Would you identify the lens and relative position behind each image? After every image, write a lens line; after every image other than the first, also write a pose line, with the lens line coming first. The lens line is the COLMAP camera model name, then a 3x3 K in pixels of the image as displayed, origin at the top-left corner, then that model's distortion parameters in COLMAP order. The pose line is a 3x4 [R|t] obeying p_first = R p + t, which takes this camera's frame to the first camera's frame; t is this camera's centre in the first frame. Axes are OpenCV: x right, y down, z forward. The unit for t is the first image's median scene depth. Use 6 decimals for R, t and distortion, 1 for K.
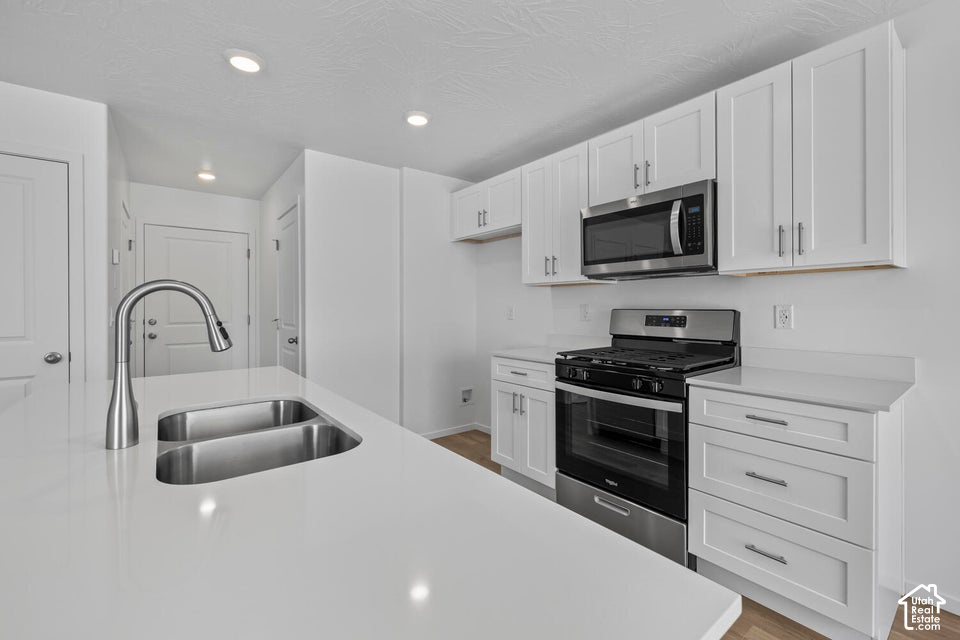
lens RADIAL K [[408.5, 0, 474.9], [0, 408.5, 308.5], [0, 0, 1]] dist [0.000402, -0.000038]
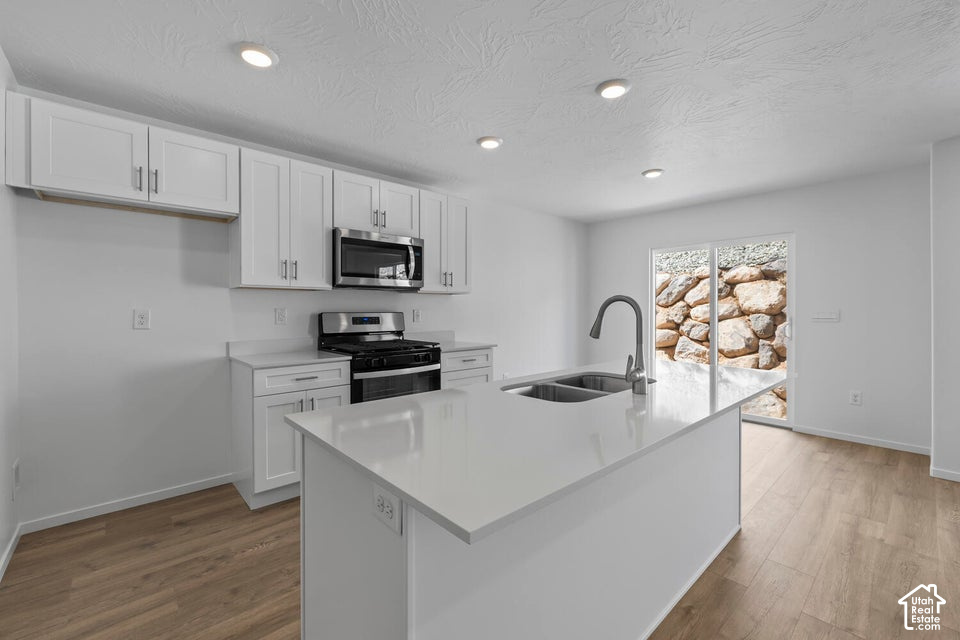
lens RADIAL K [[404.7, 0, 477.0], [0, 404.7, 310.8], [0, 0, 1]] dist [0.001991, 0.000311]
pose [[-0.075165, 0.001045, 0.997171, -1.069395], [0.005517, 0.999985, -0.000632, -0.000991], [-0.997156, 0.005454, -0.075169, 0.789316]]
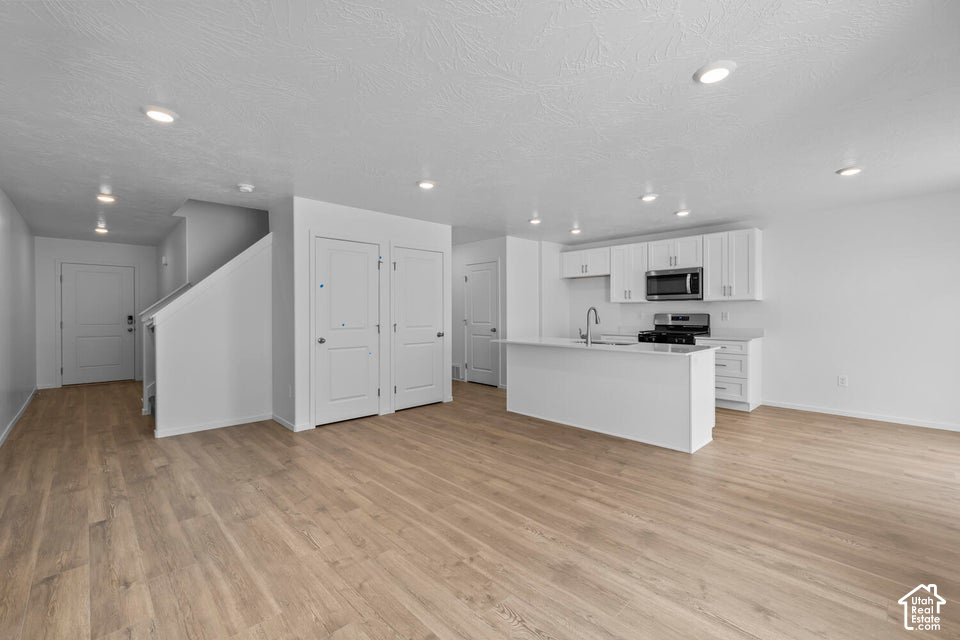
lens RADIAL K [[405.8, 0, 476.4], [0, 405.8, 316.4], [0, 0, 1]] dist [0.002354, 0.000337]
pose [[0.995502, -0.001962, 0.094720, -1.084608], [0.001426, 0.999983, 0.005719, 0.002272], [-0.094730, -0.005559, 0.995487, -1.446386]]
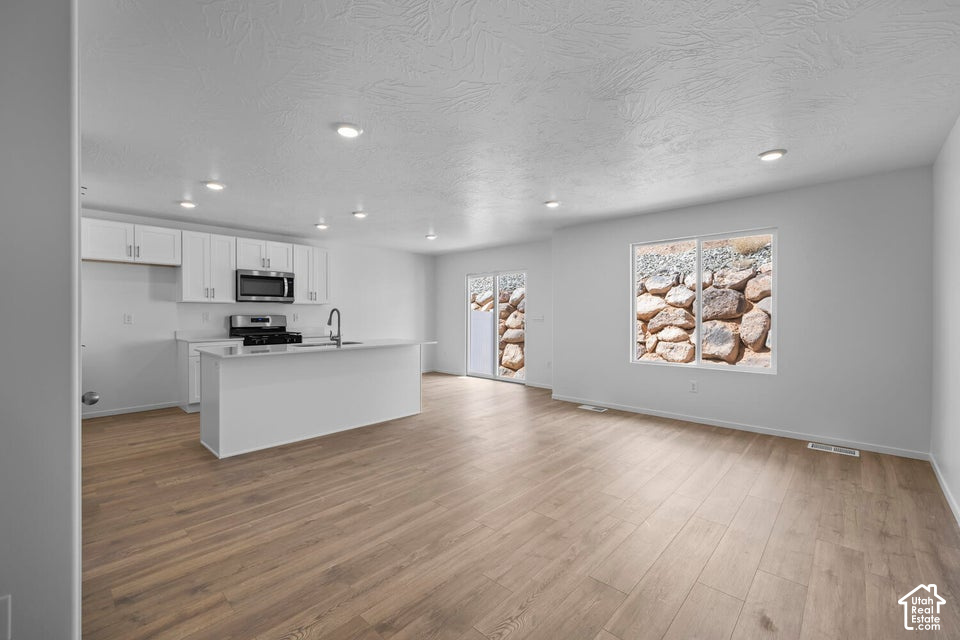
lens RADIAL K [[405.8, 0, 476.4], [0, 405.8, 316.4], [0, 0, 1]] dist [0.002354, 0.000337]
pose [[-0.152556, -0.002991, 0.988290, -2.379396], [0.003294, 0.999988, 0.003534, 0.003320], [-0.988289, 0.003794, -0.152545, 0.086823]]
